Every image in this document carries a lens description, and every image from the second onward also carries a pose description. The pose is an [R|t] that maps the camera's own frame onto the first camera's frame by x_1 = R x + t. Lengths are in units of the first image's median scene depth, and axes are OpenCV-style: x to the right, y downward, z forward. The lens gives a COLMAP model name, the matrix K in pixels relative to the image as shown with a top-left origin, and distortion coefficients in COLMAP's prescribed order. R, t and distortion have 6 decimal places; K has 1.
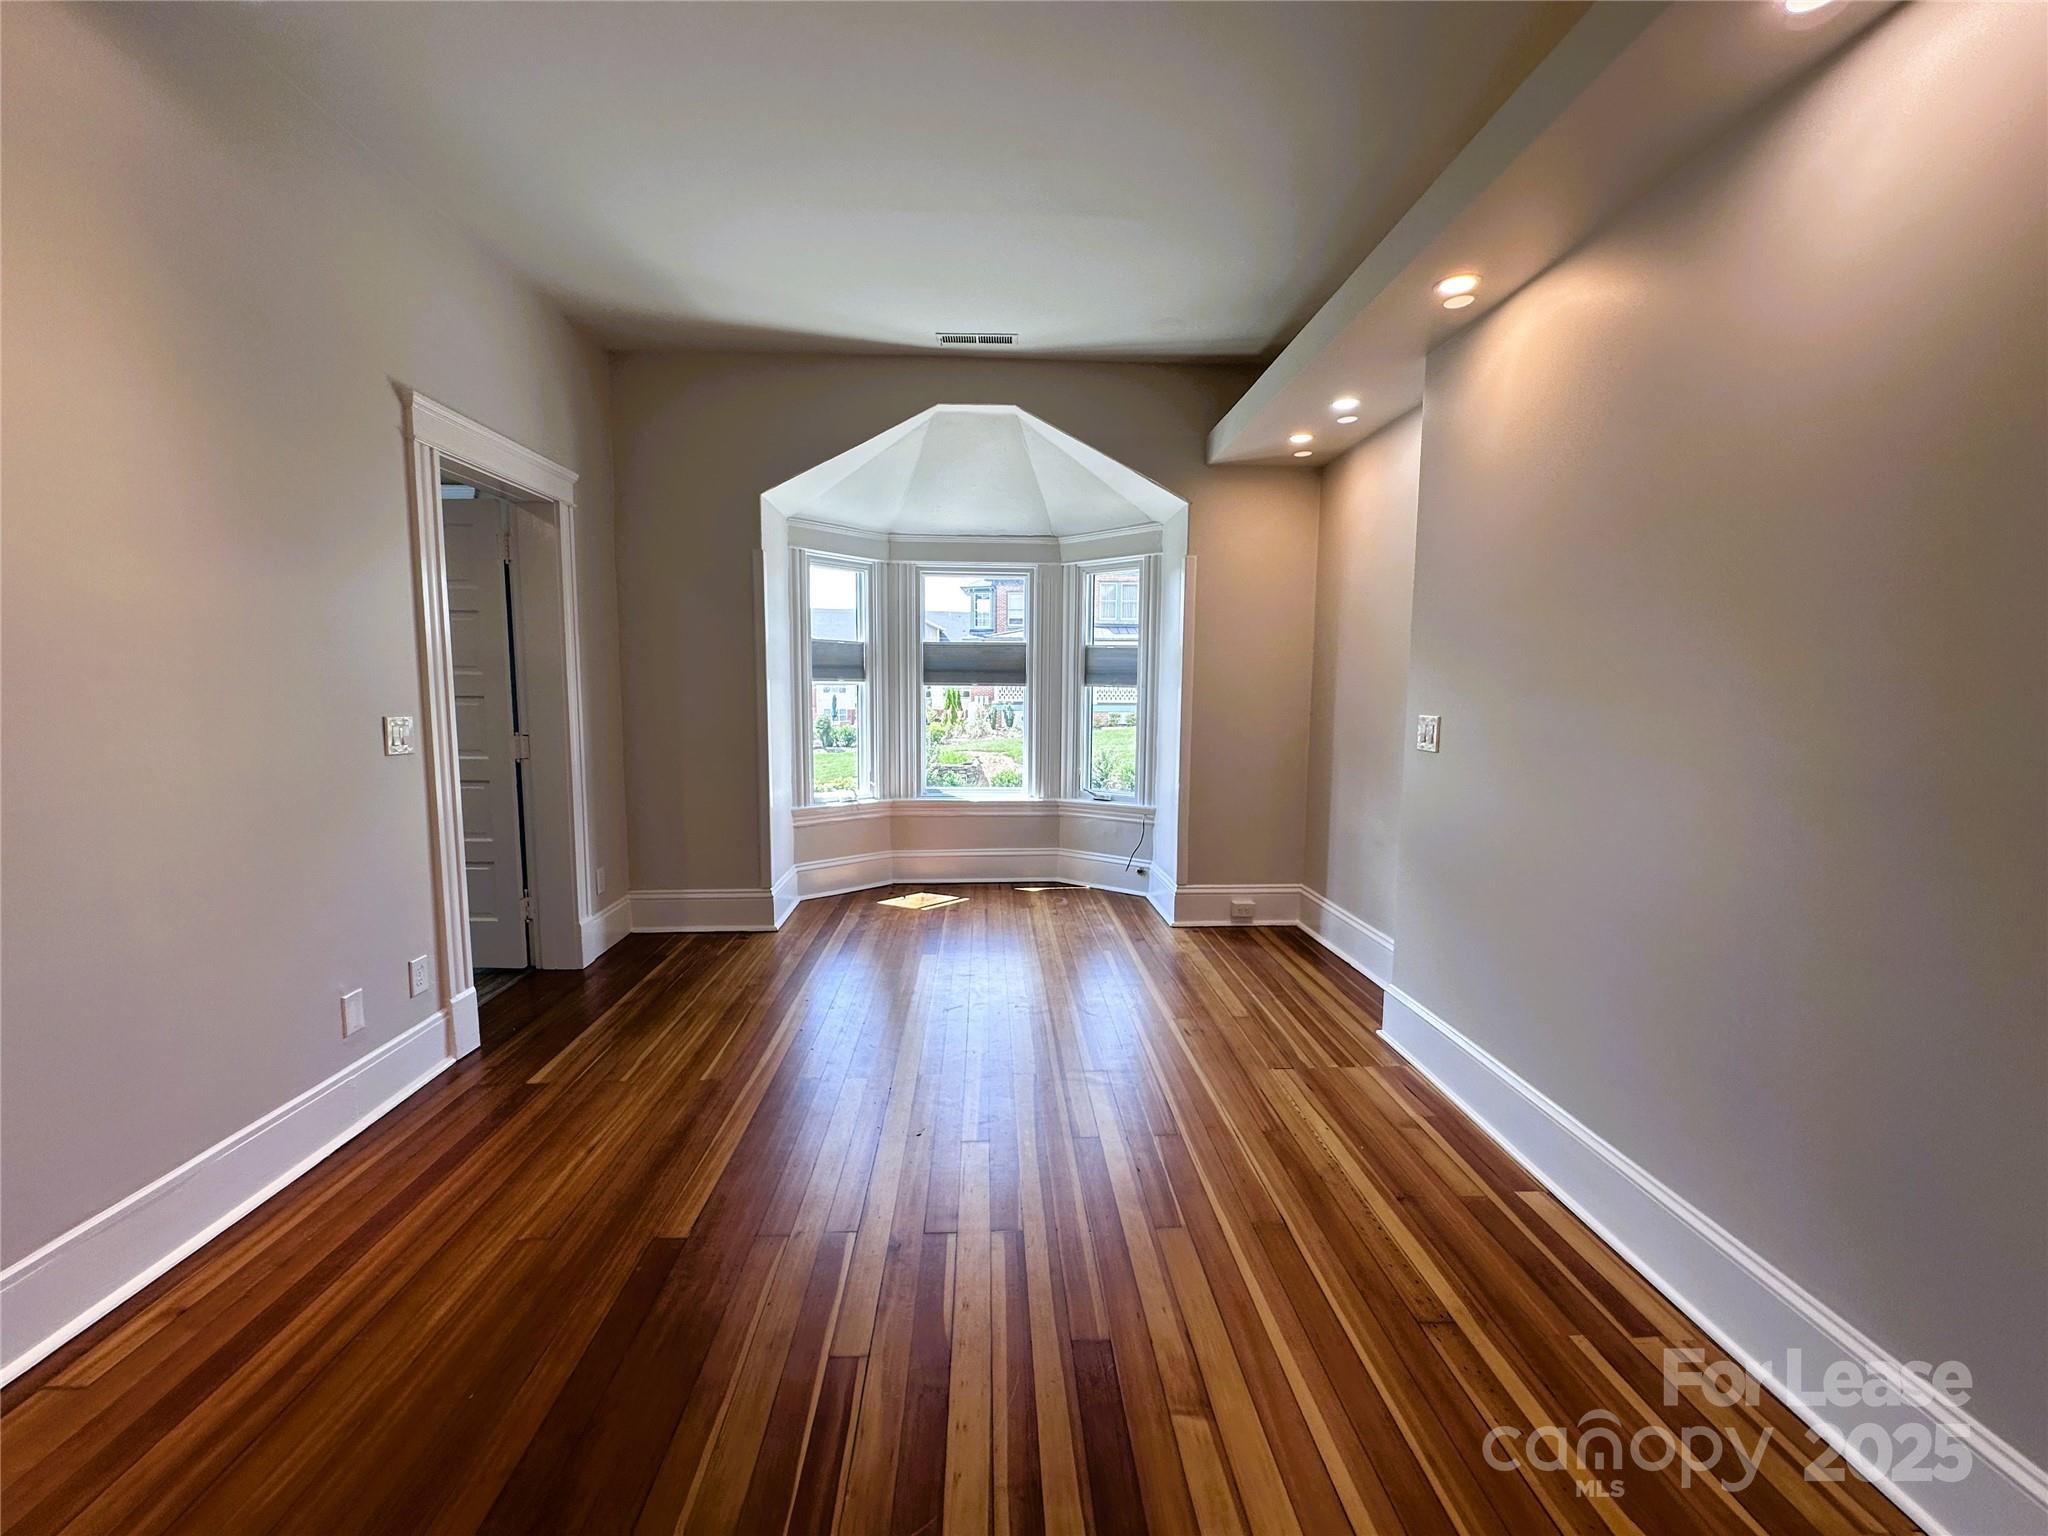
lens RADIAL K [[817.8, 0, 1020.8], [0, 817.8, 768.1], [0, 0, 1]] dist [-0.000452, 0.000337]
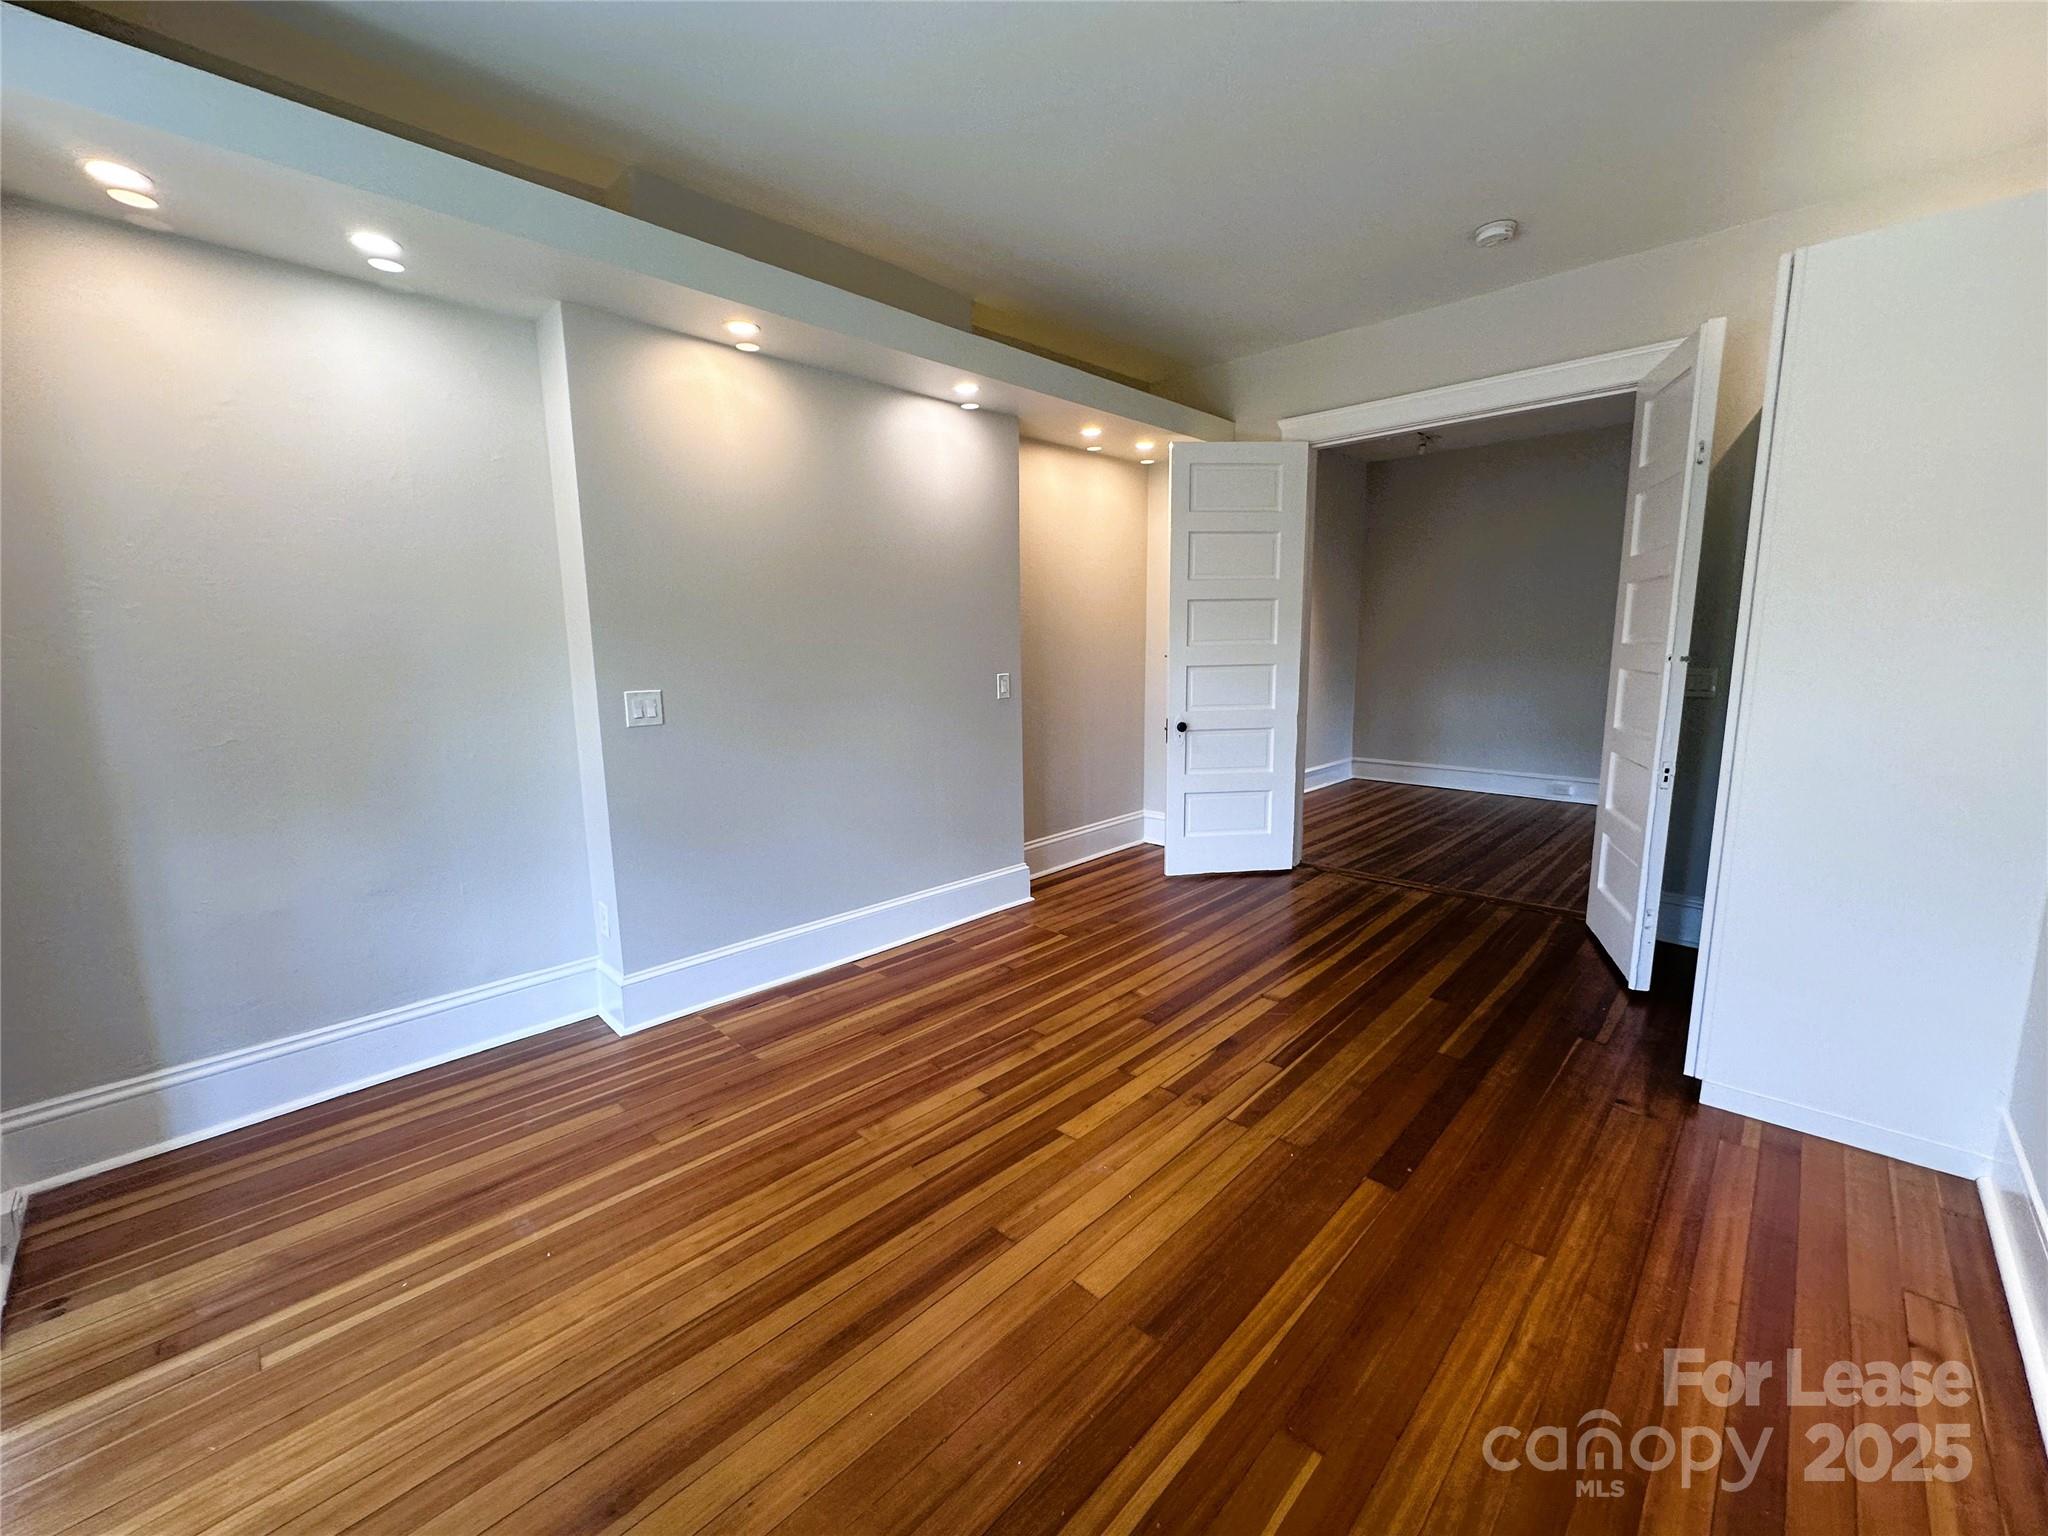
lens RADIAL K [[817.8, 0, 1020.8], [0, 817.8, 768.1], [0, 0, 1]] dist [-0.000452, 0.000337]
pose [[-0.686612, -0.107258, 0.719068, -0.708438], [0.083359, 0.970920, 0.224421, -0.199275], [-0.722229, 0.214031, -0.657705, 1.677064]]
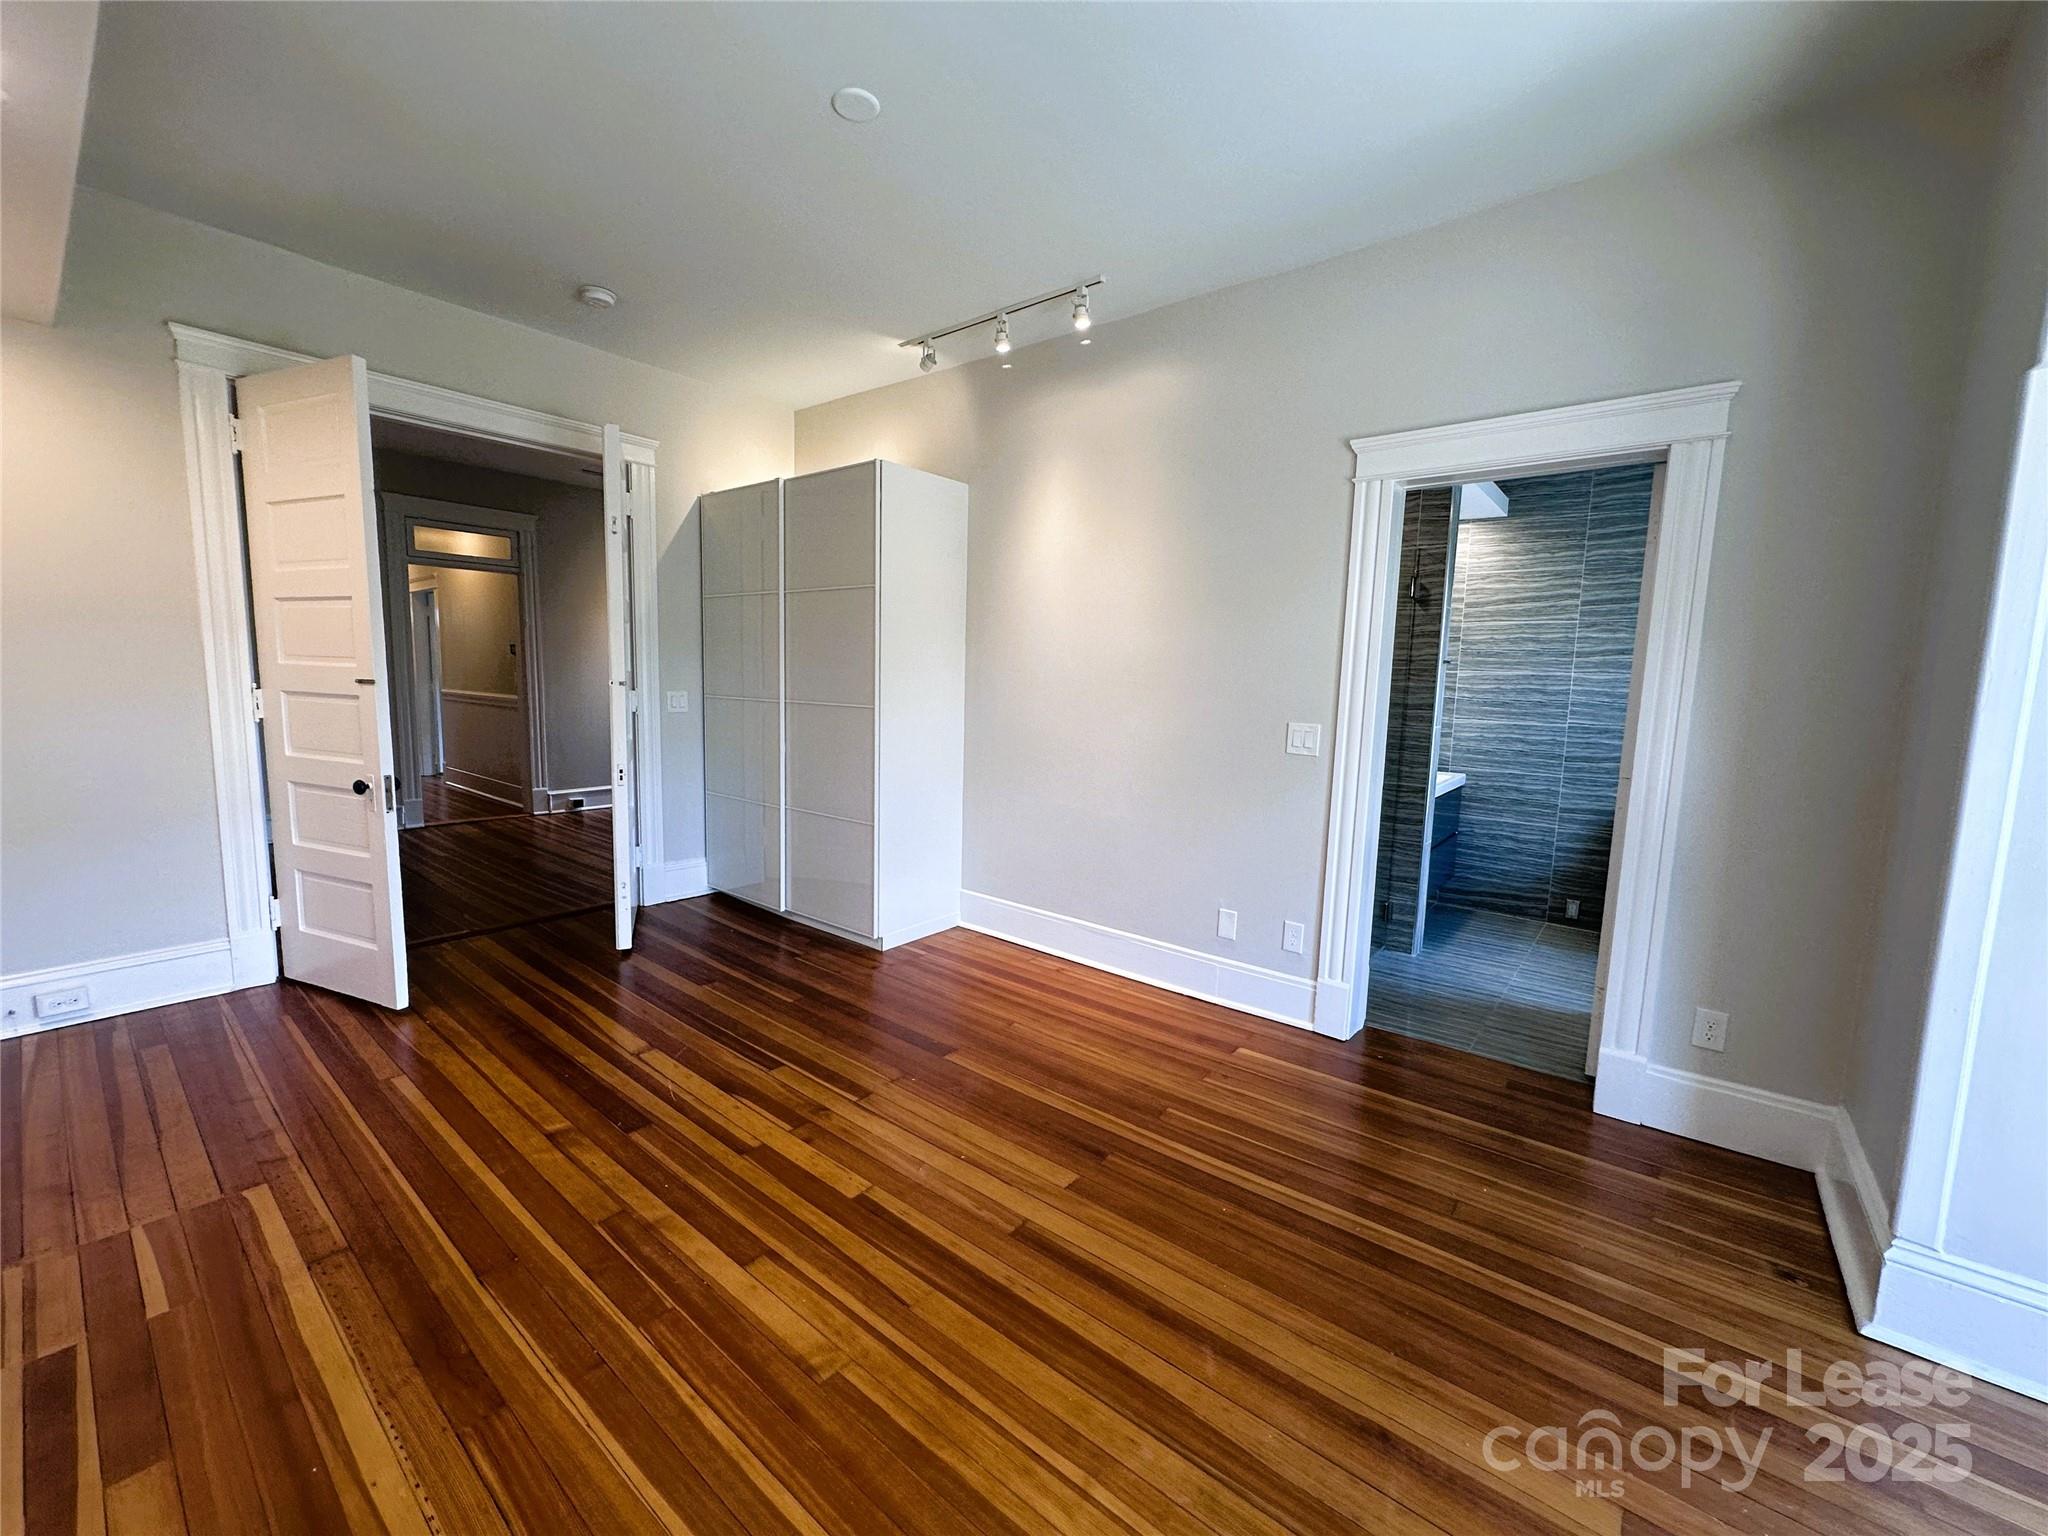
lens RADIAL K [[817.8, 0, 1020.8], [0, 817.8, 768.1], [0, 0, 1]] dist [-0.000452, 0.000337]
pose [[-0.669994, 0.066813, -0.739354, 0.498017], [-0.102836, 0.977987, 0.181566, -0.203140], [0.735209, 0.197680, -0.648375, 1.724740]]
